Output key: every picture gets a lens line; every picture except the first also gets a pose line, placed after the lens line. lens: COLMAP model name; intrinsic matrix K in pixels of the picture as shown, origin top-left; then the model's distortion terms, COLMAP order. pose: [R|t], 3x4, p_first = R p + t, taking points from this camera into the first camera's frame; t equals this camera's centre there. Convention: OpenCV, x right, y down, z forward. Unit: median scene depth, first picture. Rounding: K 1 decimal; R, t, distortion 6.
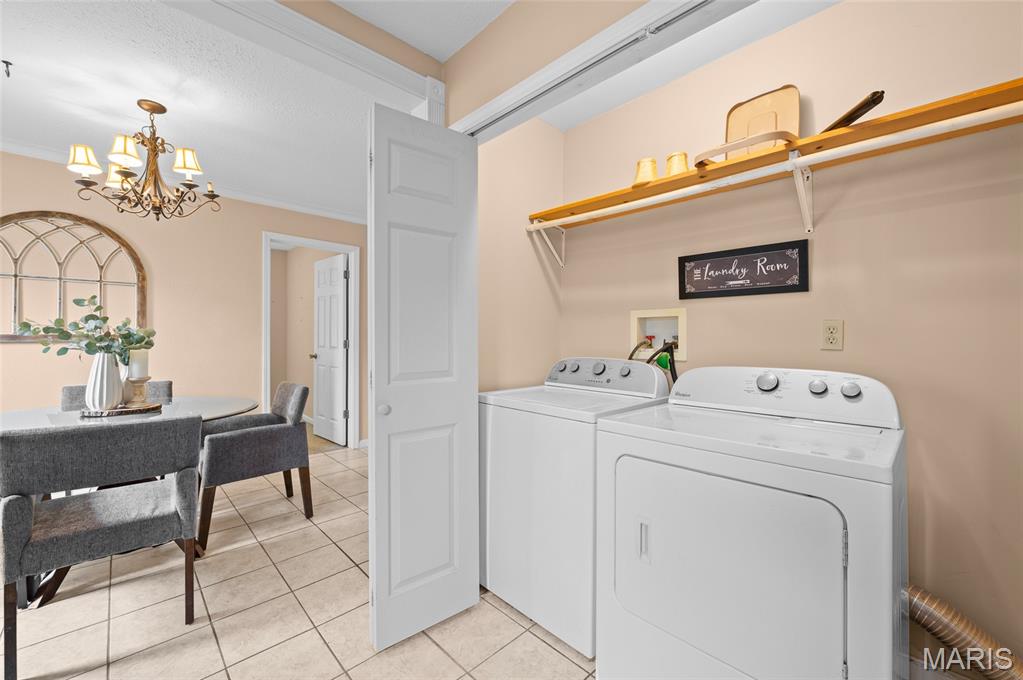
lens RADIAL K [[408.3, 0, 512.9], [0, 408.3, 336.4], [0, 0, 1]] dist [-0.007130, -0.001132]
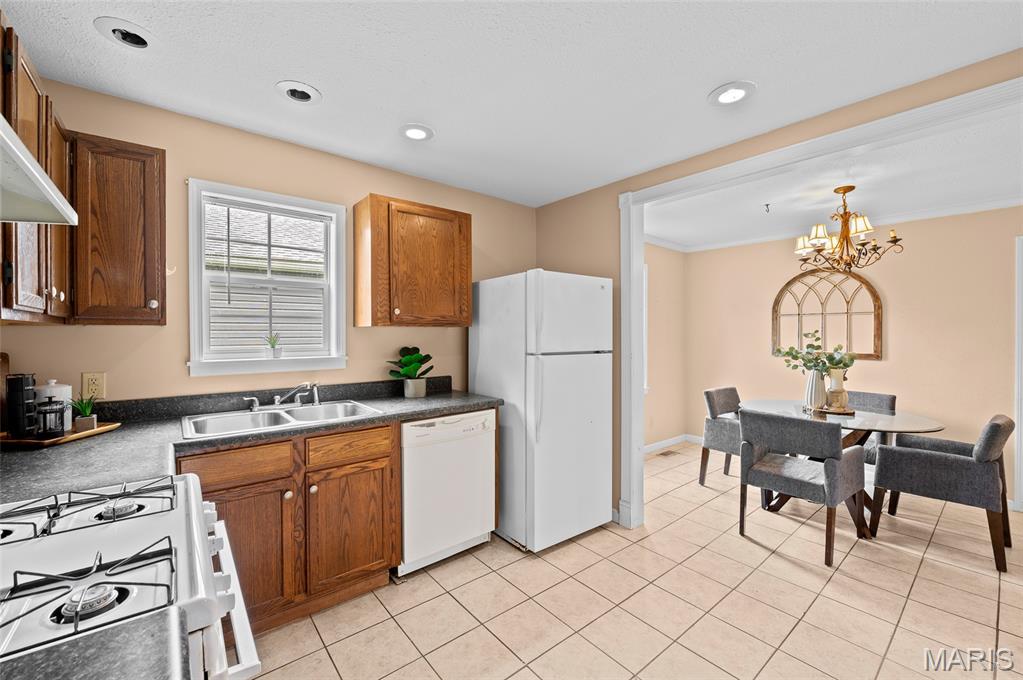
lens RADIAL K [[408.3, 0, 508.0], [0, 408.3, 335.3], [0, 0, 1]] dist [-0.007130, -0.001132]
pose [[-0.077487, -0.003442, -0.996987, 0.515165], [-0.003330, 0.999989, -0.003194, -0.070885], [0.996988, 0.003072, -0.077498, -0.011014]]
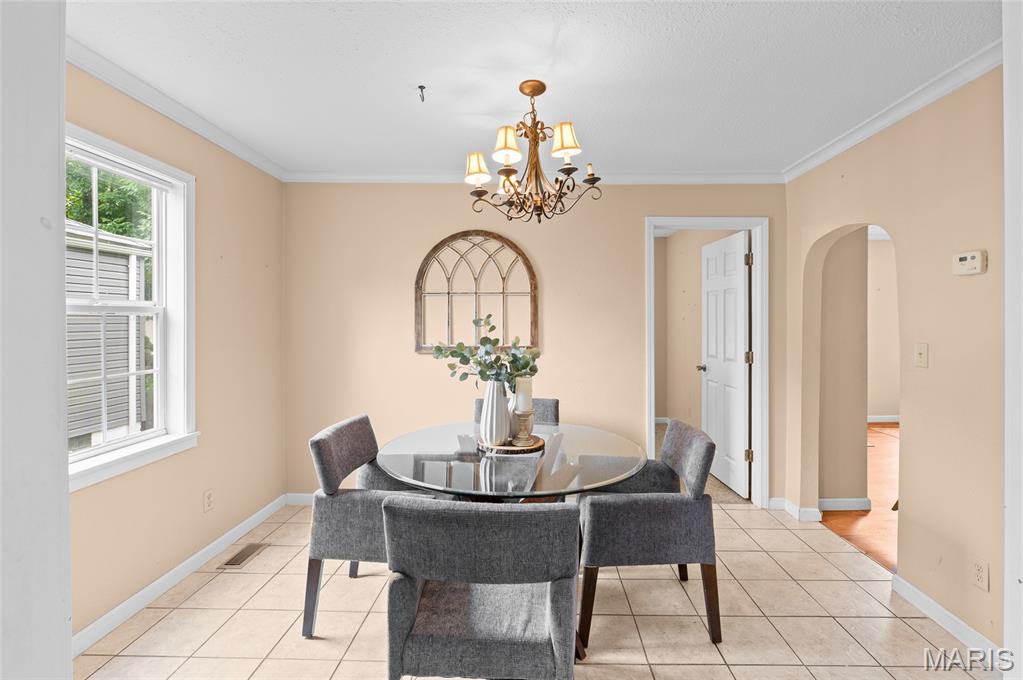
lens RADIAL K [[463.6, 0, 530.1], [0, 463.6, 325.9], [0, 0, 1]] dist [-0.007695, 0.000333]
pose [[0.711344, -0.003060, -0.702838, -0.212368], [0.005186, 0.999986, 0.000895, -0.071883], [0.702825, -0.004282, 0.711350, 0.296325]]
